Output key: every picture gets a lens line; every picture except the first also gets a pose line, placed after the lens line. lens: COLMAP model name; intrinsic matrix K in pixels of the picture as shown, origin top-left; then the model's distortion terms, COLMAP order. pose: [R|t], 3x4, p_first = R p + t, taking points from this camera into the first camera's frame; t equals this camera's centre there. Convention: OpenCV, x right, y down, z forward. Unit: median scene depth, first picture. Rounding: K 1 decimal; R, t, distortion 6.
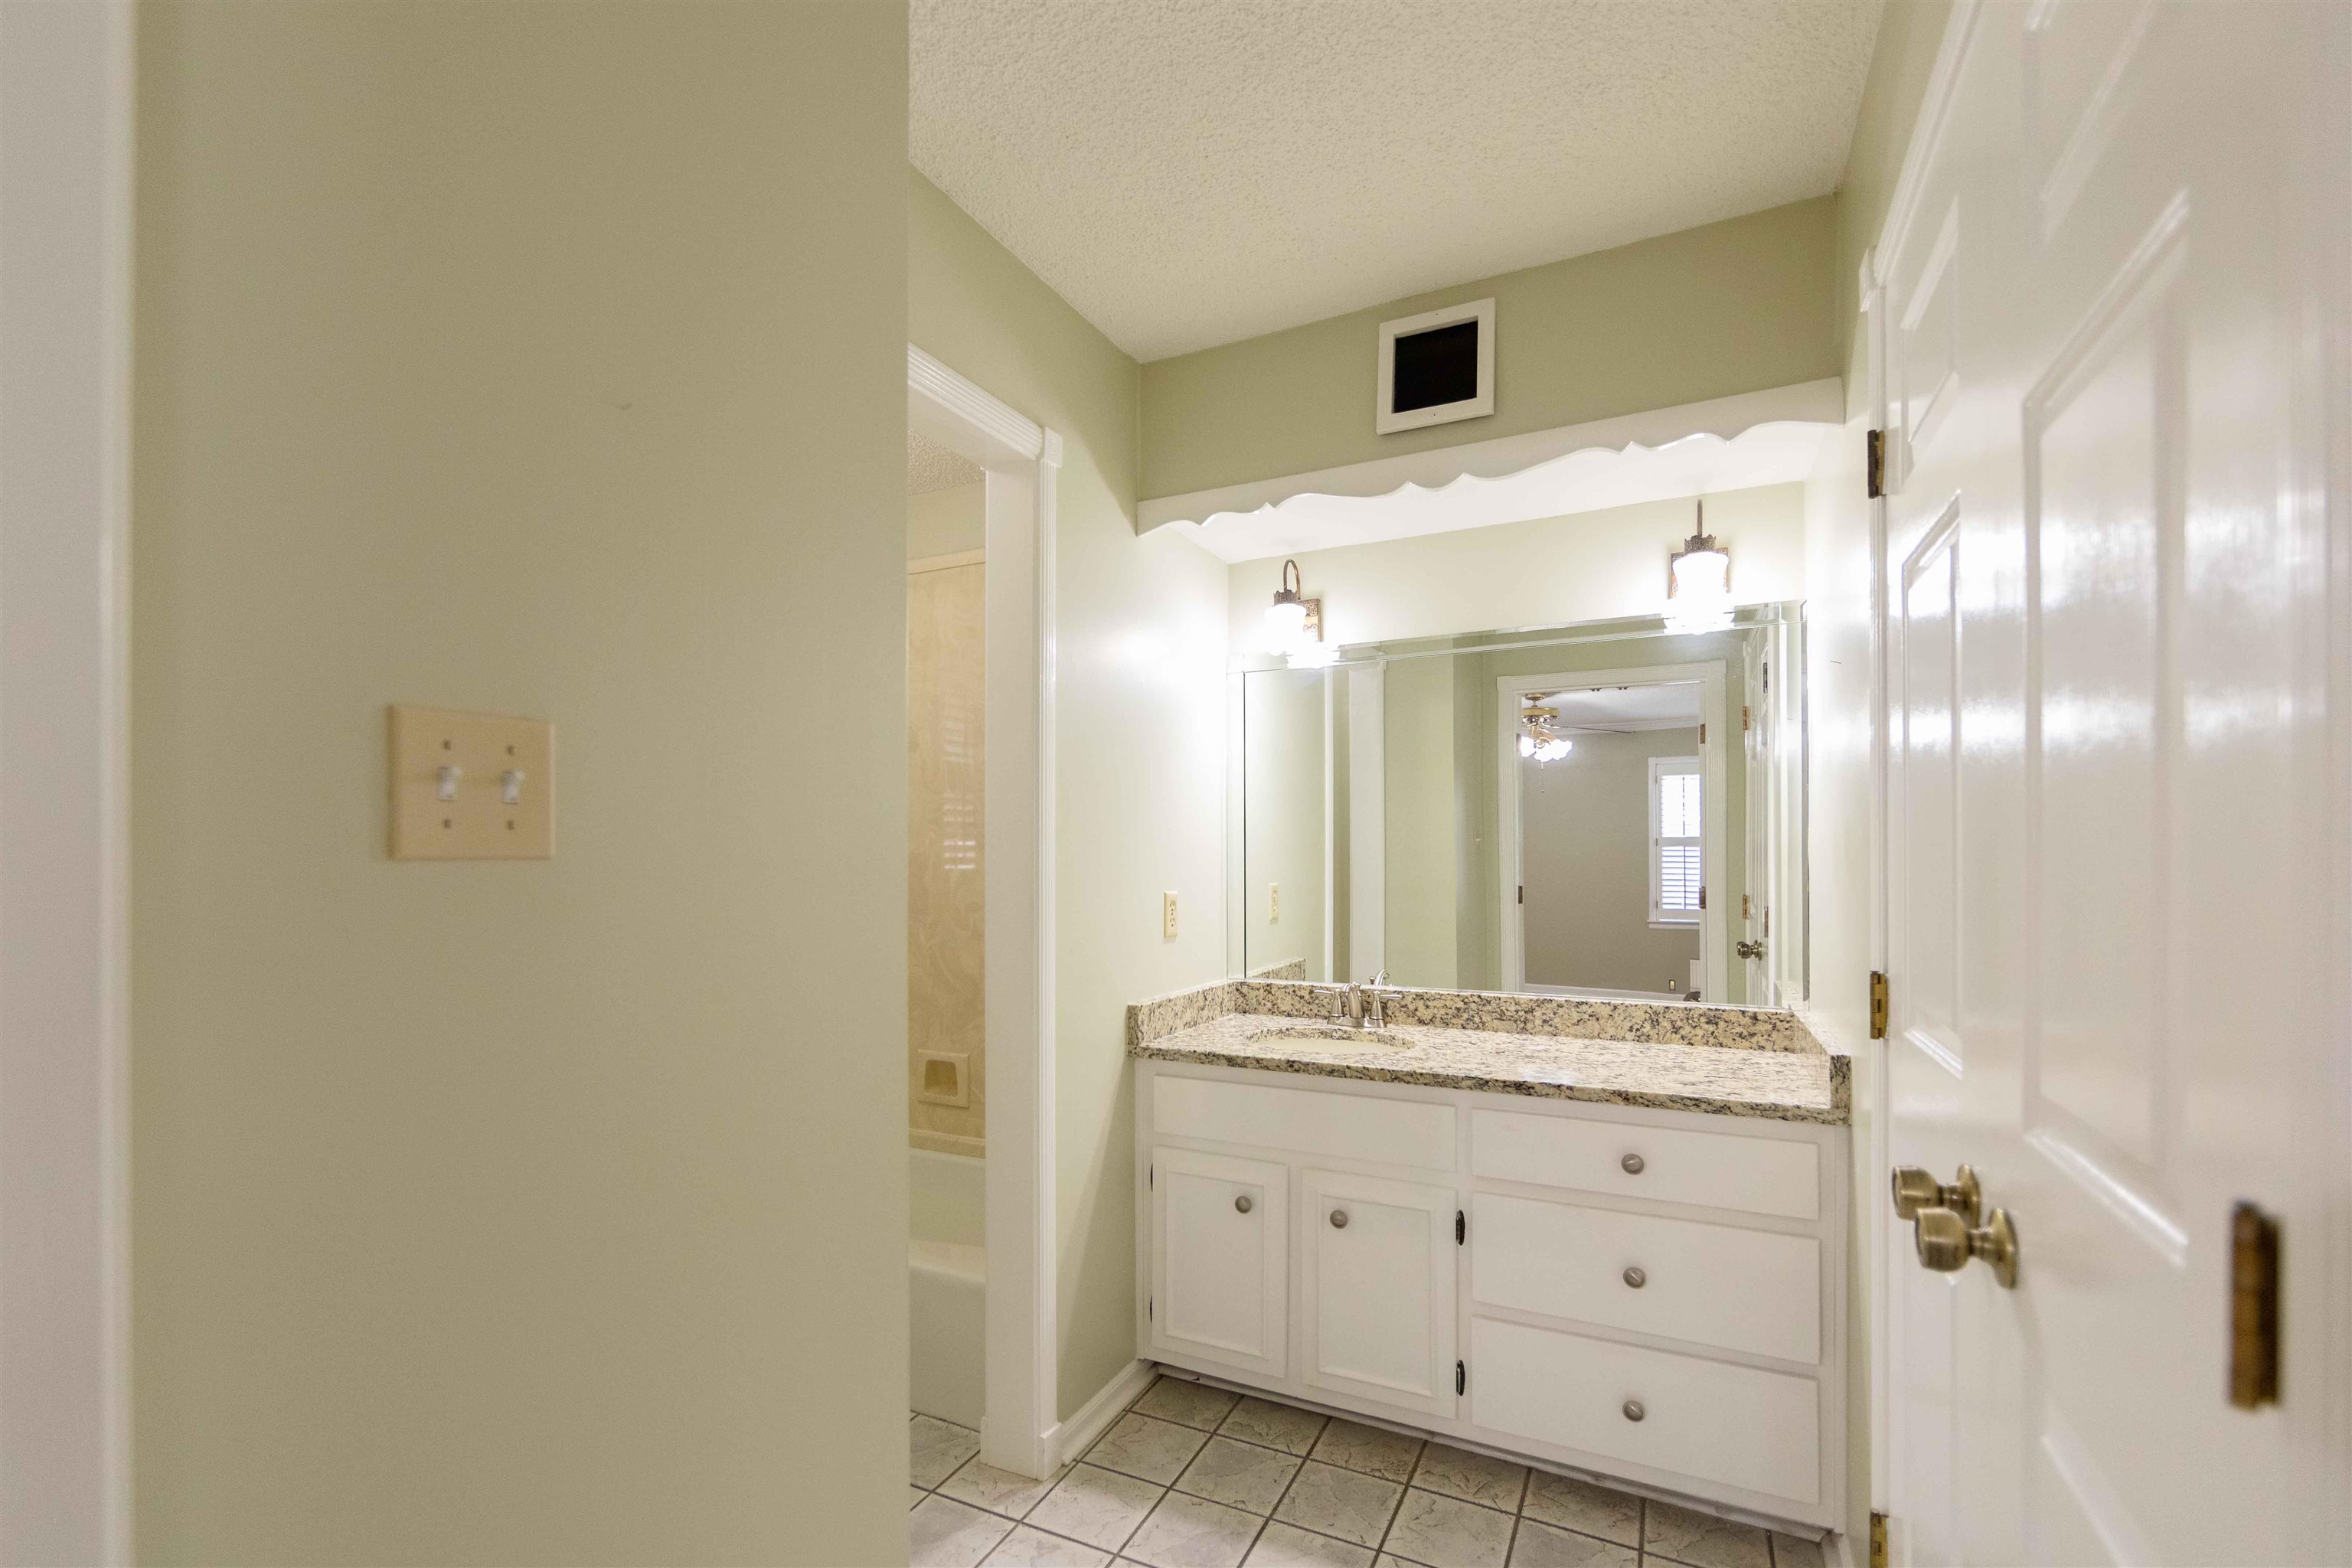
lens RADIAL K [[1017.1, 0, 1167.0], [0, 1017.1, 835.8], [0, 0, 1]] dist [-0.001308, -0.000110]
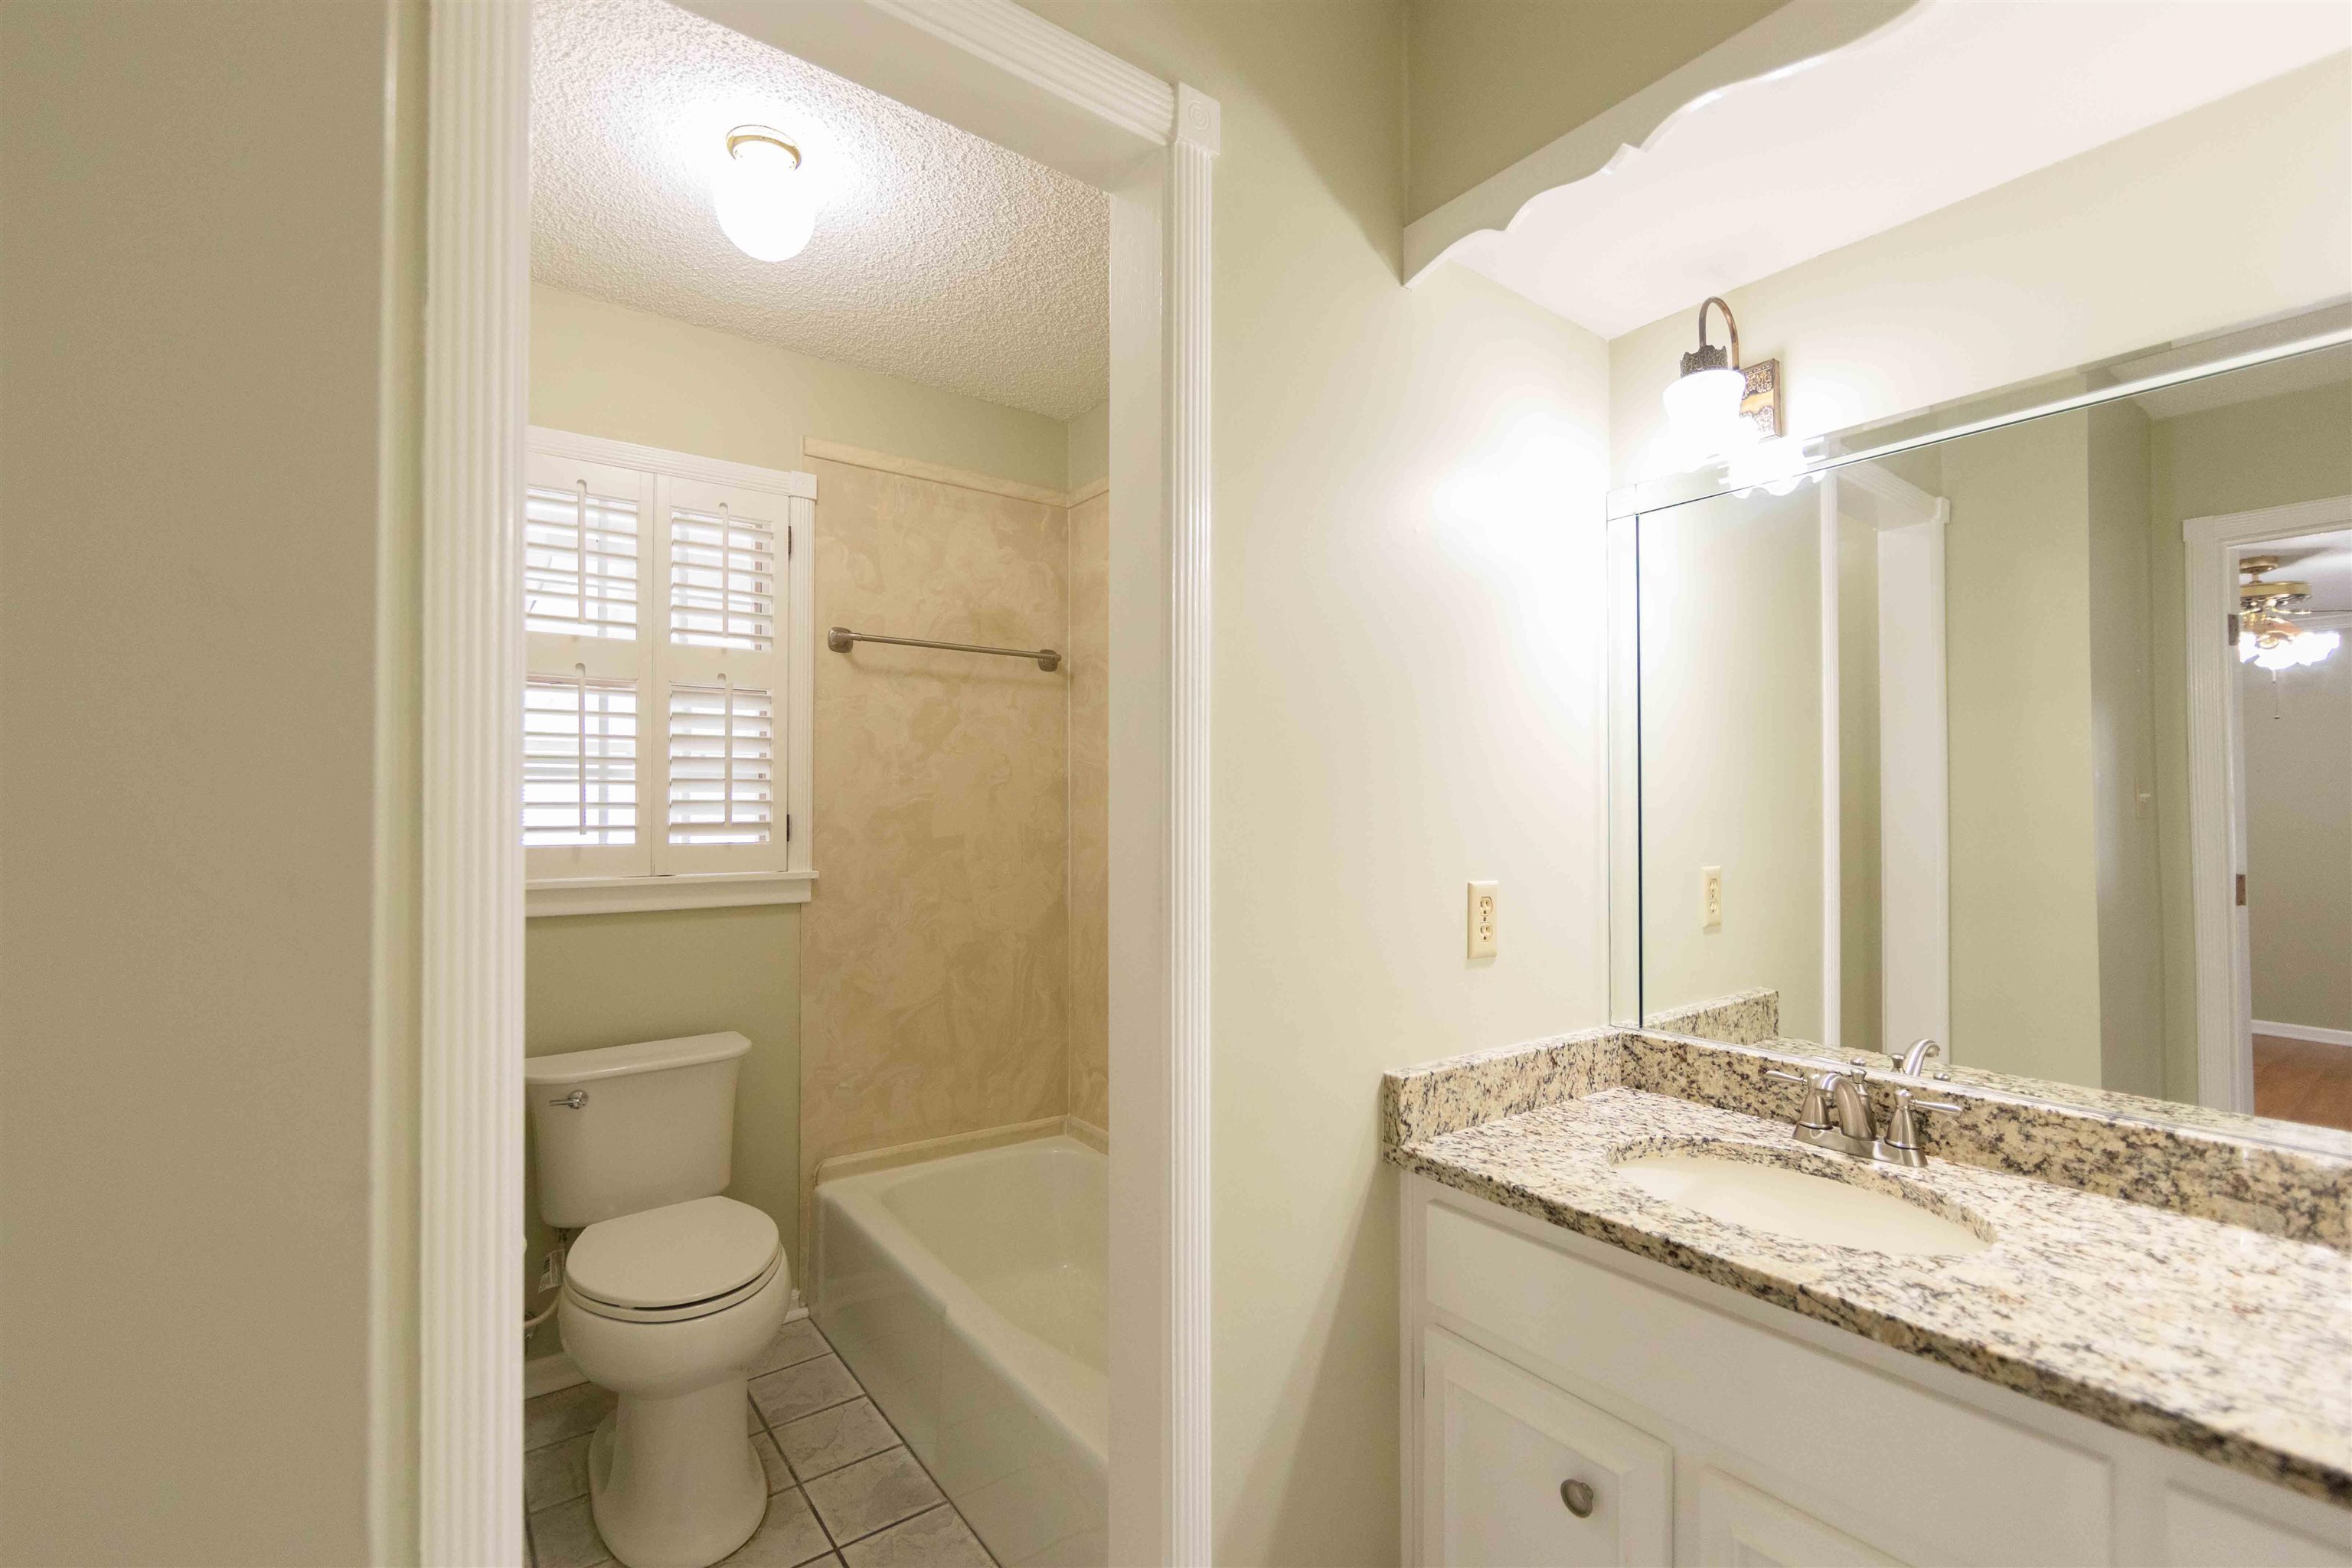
lens RADIAL K [[1016.8, 0, 1176.0], [0, 1016.8, 784.0], [0, 0, 1]] dist [-0.001835, 0.000051]
pose [[0.896949, -0.005584, -0.442099, 0.106417], [0.002216, 0.999964, -0.008134, 0.002207], [0.442128, 0.006316, 0.896930, 0.384617]]
